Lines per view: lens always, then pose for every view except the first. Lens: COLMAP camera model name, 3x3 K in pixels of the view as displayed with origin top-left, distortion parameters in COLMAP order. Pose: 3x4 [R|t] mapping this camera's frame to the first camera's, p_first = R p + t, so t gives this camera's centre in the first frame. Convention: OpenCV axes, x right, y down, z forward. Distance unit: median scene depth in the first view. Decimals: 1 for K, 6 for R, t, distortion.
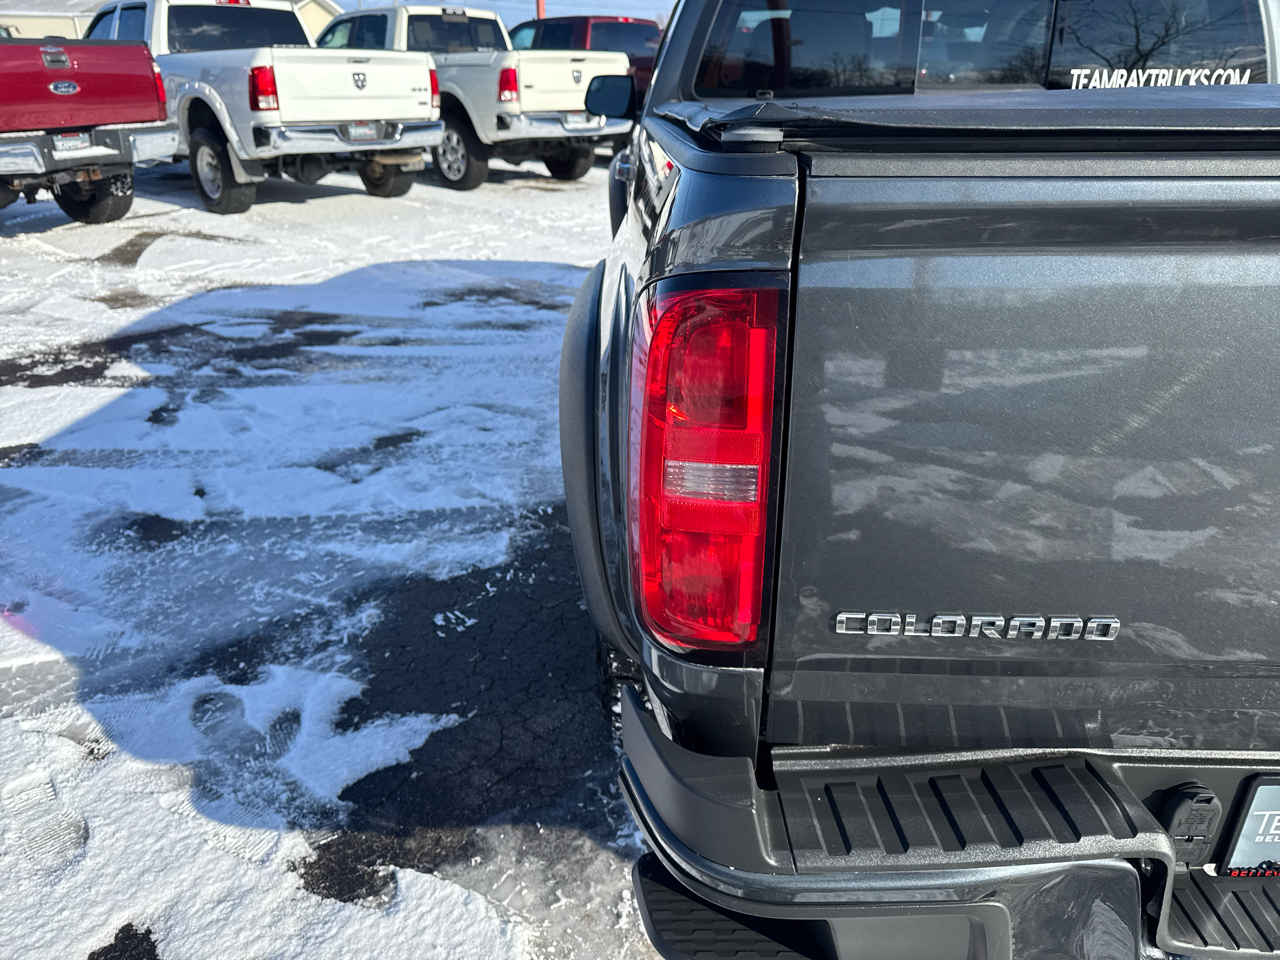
lens RADIAL K [[907.5, 0, 632.7], [0, 907.5, 484.8], [0, 0, 1]] dist [0.026116, -0.026877]
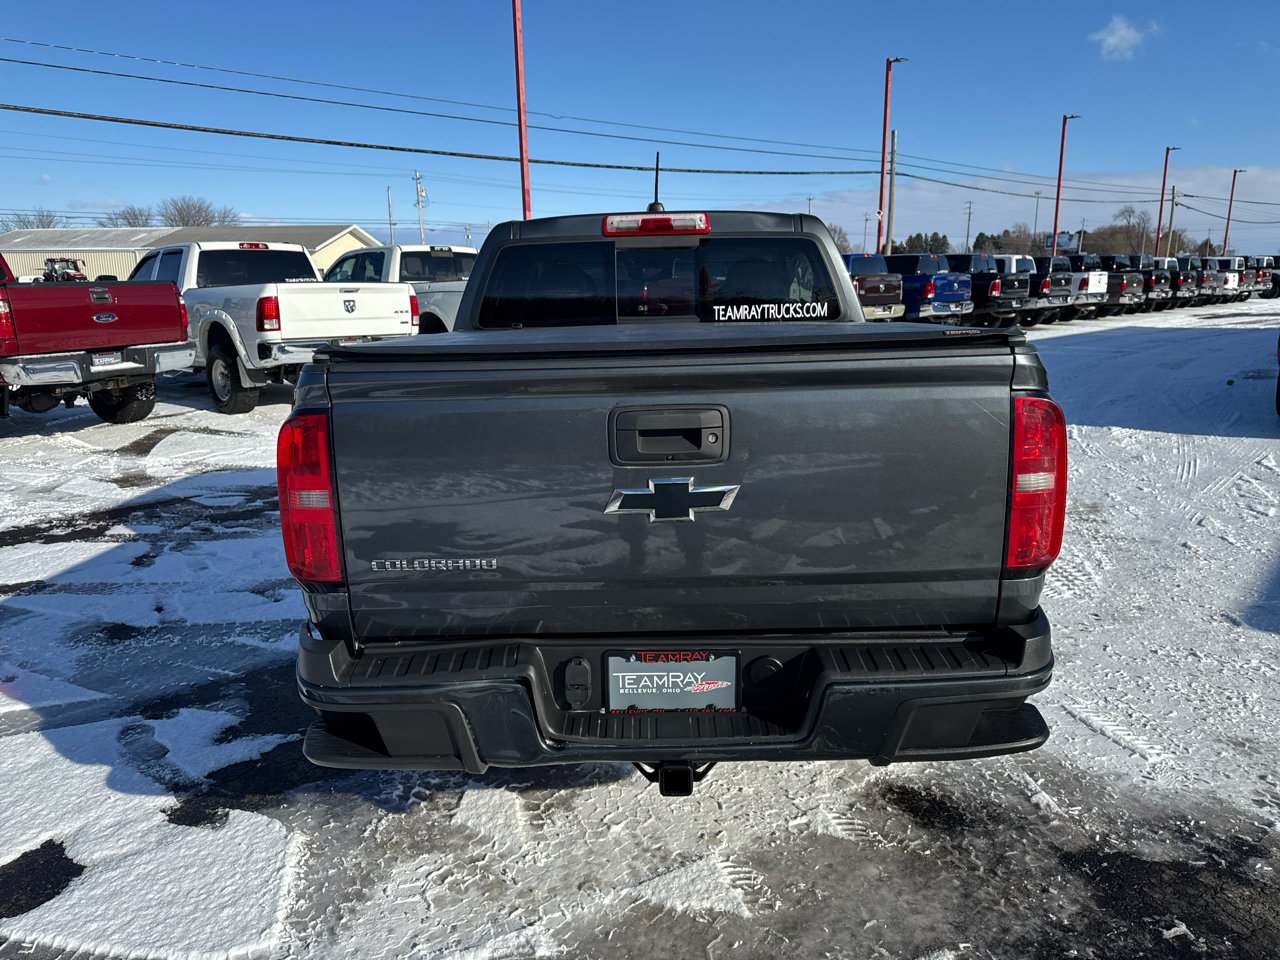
lens RADIAL K [[907.5, 0, 631.5], [0, 907.5, 477.2], [0, 0, 1]] dist [0.026116, -0.026877]
pose [[0.999636, -0.017353, -0.020654, 0.247530], [0.012504, 0.976483, -0.215231, 0.117254], [0.023903, 0.214895, 0.976345, -0.323761]]
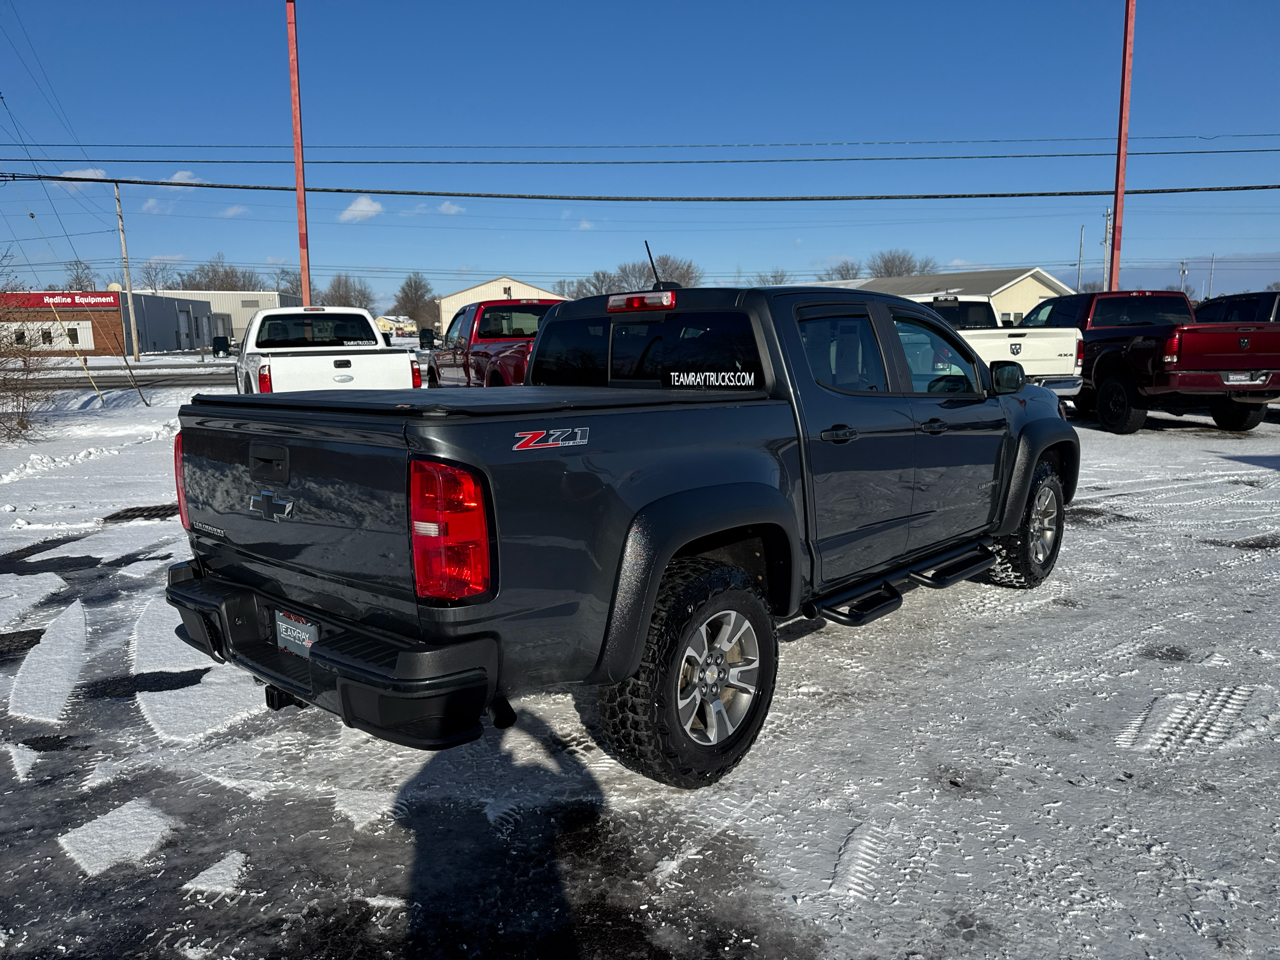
lens RADIAL K [[907.5, 0, 639.5], [0, 907.5, 487.8], [0, 0, 1]] dist [0.026116, -0.026877]
pose [[0.740577, 0.088415, -0.666129, 1.102461], [-0.256325, 0.953522, -0.158411, 0.036149], [0.621162, 0.288061, 0.728820, -0.174454]]
